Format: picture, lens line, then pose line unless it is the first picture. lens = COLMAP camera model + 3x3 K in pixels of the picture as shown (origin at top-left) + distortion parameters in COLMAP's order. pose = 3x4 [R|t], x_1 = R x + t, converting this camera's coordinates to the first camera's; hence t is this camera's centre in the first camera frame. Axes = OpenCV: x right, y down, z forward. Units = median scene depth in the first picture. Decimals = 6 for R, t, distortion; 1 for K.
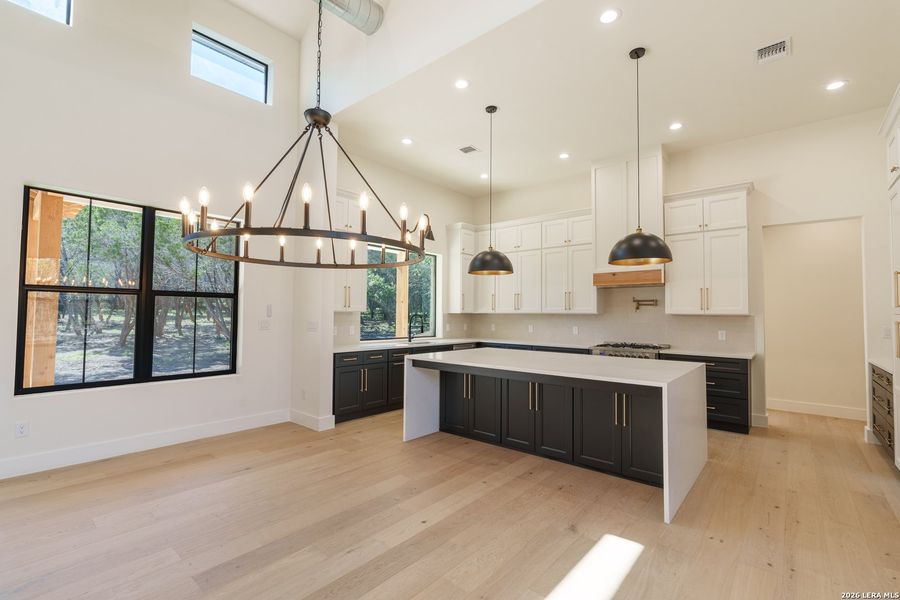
lens RADIAL K [[404.4, 0, 455.6], [0, 404.4, 299.6], [0, 0, 1]] dist [-0.000106, 0.000922]
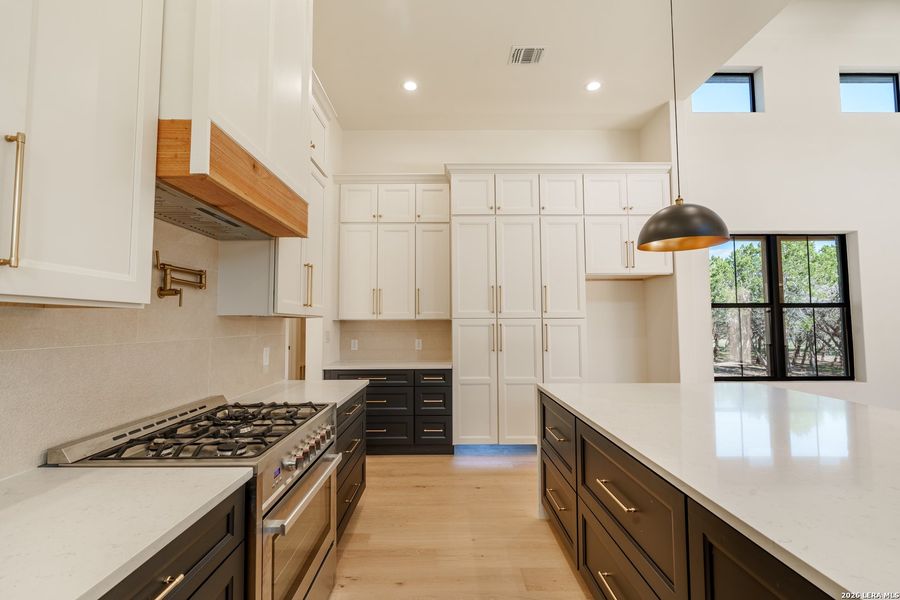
lens RADIAL K [[404.4, 0, 448.5], [0, 404.4, 298.4], [0, 0, 1]] dist [-0.000106, 0.000922]
pose [[-0.640748, 0.040068, 0.766705, 0.098836], [-0.033889, 0.996188, -0.080382, 0.042582], [-0.767003, -0.077488, -0.636947, 1.031083]]
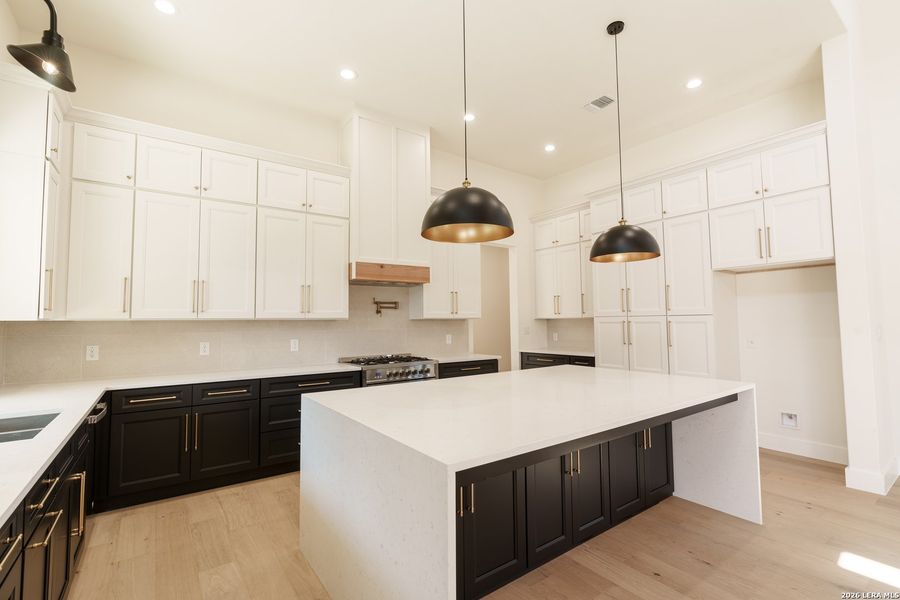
lens RADIAL K [[404.4, 0, 448.4], [0, 404.4, 295.0], [0, 0, 1]] dist [-0.000106, 0.000922]
pose [[0.246138, 0.051899, 0.967844, -0.295805], [-0.025198, 0.998570, -0.047139, 0.022304], [-0.968907, -0.012785, 0.247094, 0.666769]]
